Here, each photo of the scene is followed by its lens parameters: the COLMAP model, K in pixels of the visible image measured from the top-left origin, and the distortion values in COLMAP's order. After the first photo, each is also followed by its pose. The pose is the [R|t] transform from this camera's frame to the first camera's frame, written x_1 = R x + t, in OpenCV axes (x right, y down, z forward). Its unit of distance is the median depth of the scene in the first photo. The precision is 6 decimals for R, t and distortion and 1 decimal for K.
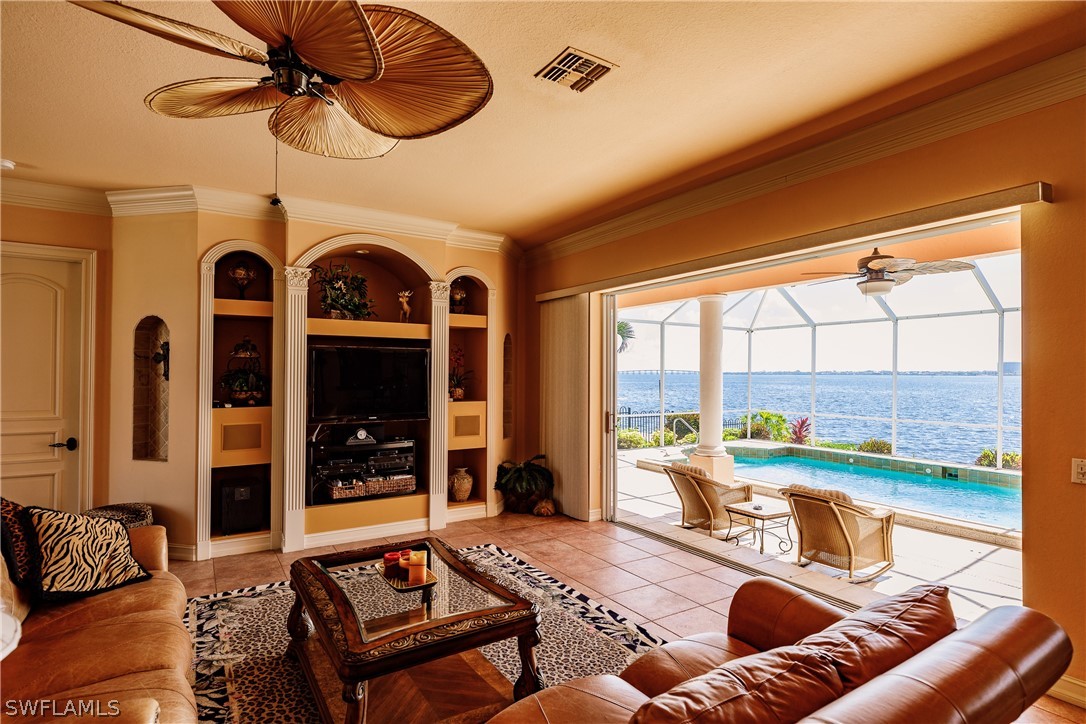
lens RADIAL K [[556.5, 0, 537.9], [0, 556.5, 366.6], [0, 0, 1]] dist [0.002348, 0.000245]
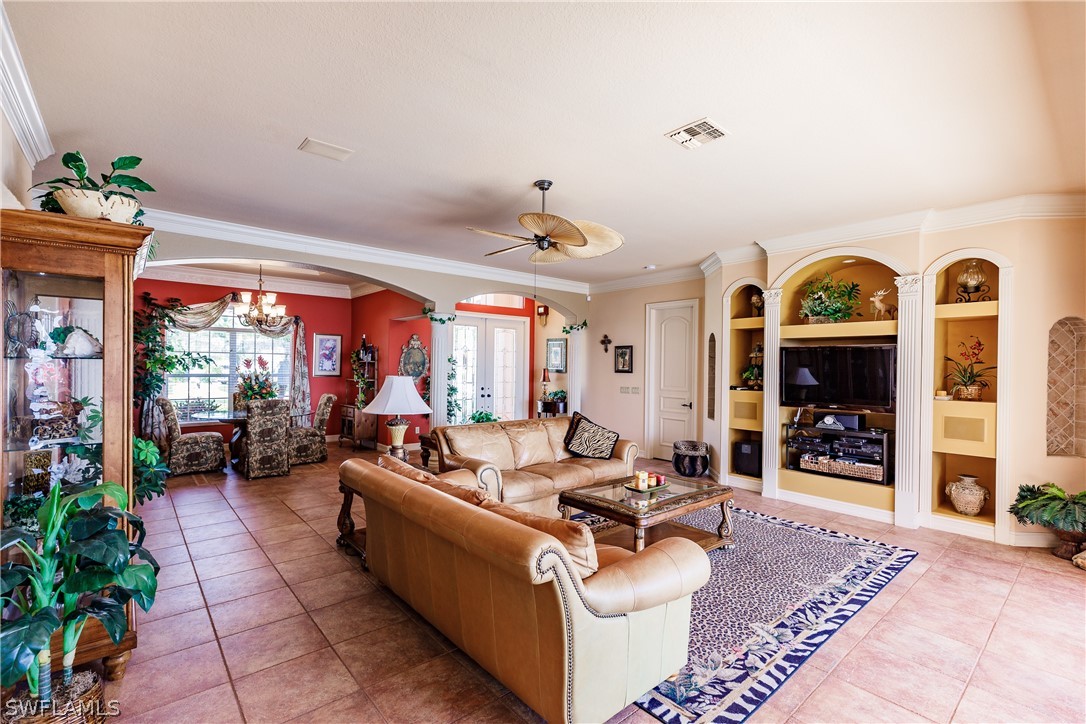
lens RADIAL K [[484.8, 0, 542.4], [0, 484.8, 367.2], [0, 0, 1]] dist [0.006231, 0.000113]
pose [[0.143977, 0.000675, -0.989581, 0.654405], [-0.000893, 0.999999, 0.000552, 0.010487], [0.989581, 0.000804, 0.143978, 0.272820]]
